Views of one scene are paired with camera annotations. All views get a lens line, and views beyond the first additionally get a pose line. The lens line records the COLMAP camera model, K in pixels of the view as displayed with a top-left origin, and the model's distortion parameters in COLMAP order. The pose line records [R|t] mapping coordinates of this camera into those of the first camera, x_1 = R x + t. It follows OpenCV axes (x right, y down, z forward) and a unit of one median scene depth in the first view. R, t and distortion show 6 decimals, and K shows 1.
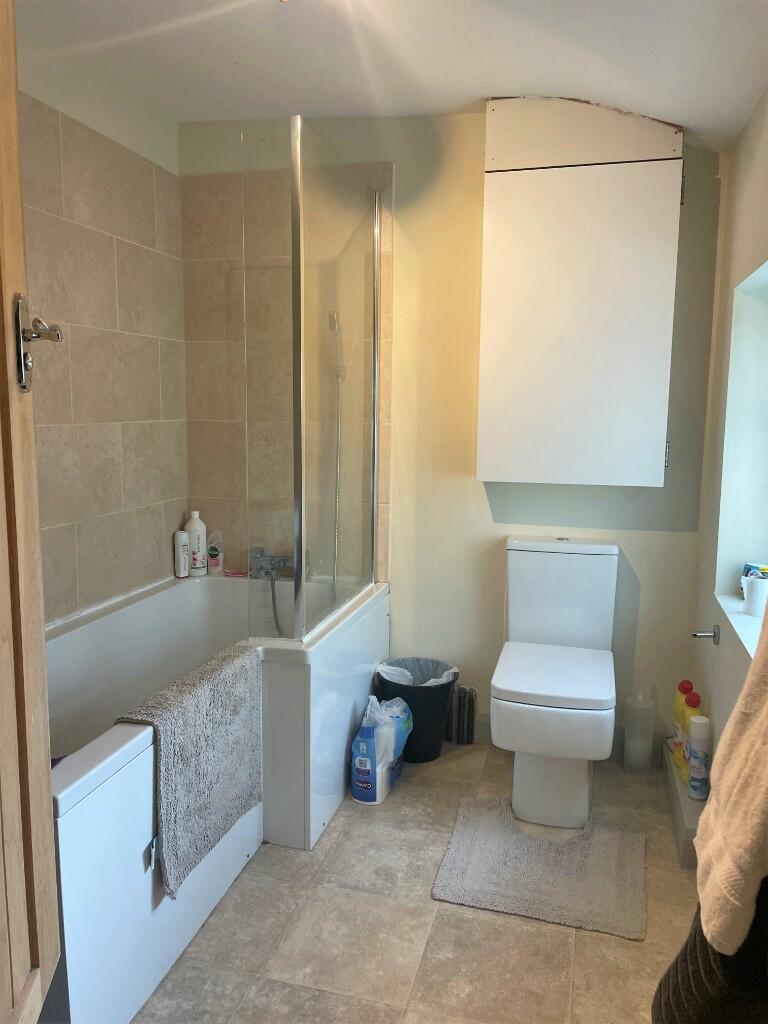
lens RADIAL K [[780.0, 0, 386.8], [0, 780.0, 510.0], [0, 0, 1]] dist [-0.047206, -0.001399]
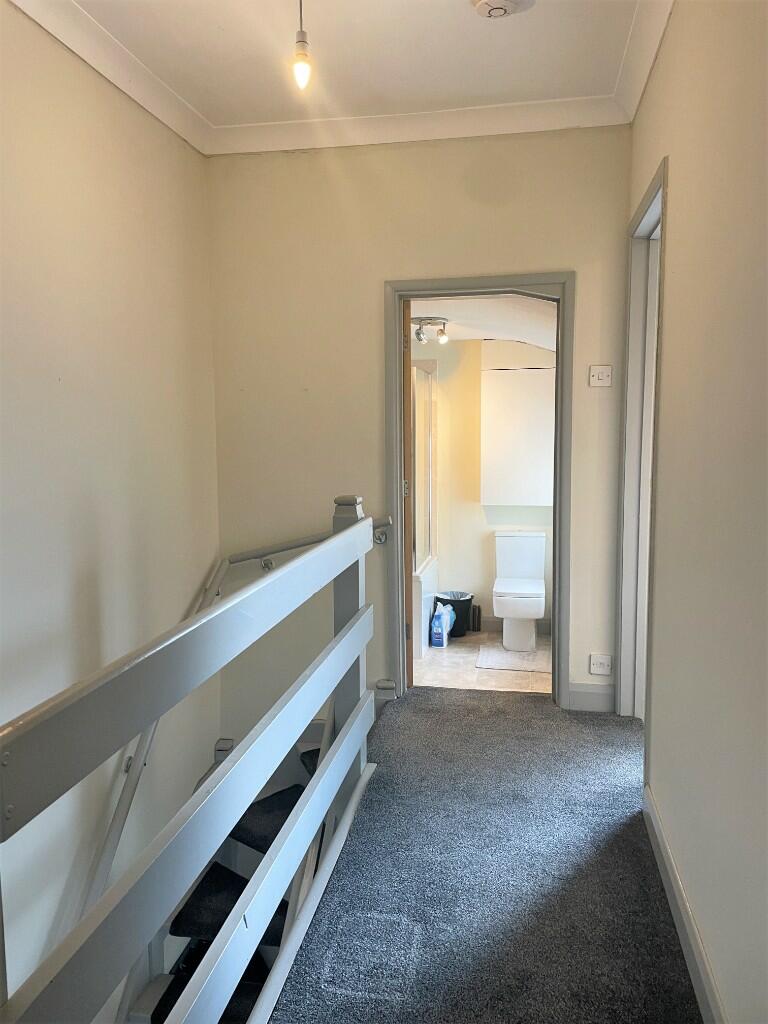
lens RADIAL K [[780.0, 0, 381.3], [0, 780.0, 513.4], [0, 0, 1]] dist [-0.047206, -0.001399]
pose [[0.997882, -0.023937, 0.060490, -0.318528], [0.026133, 0.999019, -0.035764, 0.060078], [-0.059575, 0.037269, 0.997528, -1.260378]]
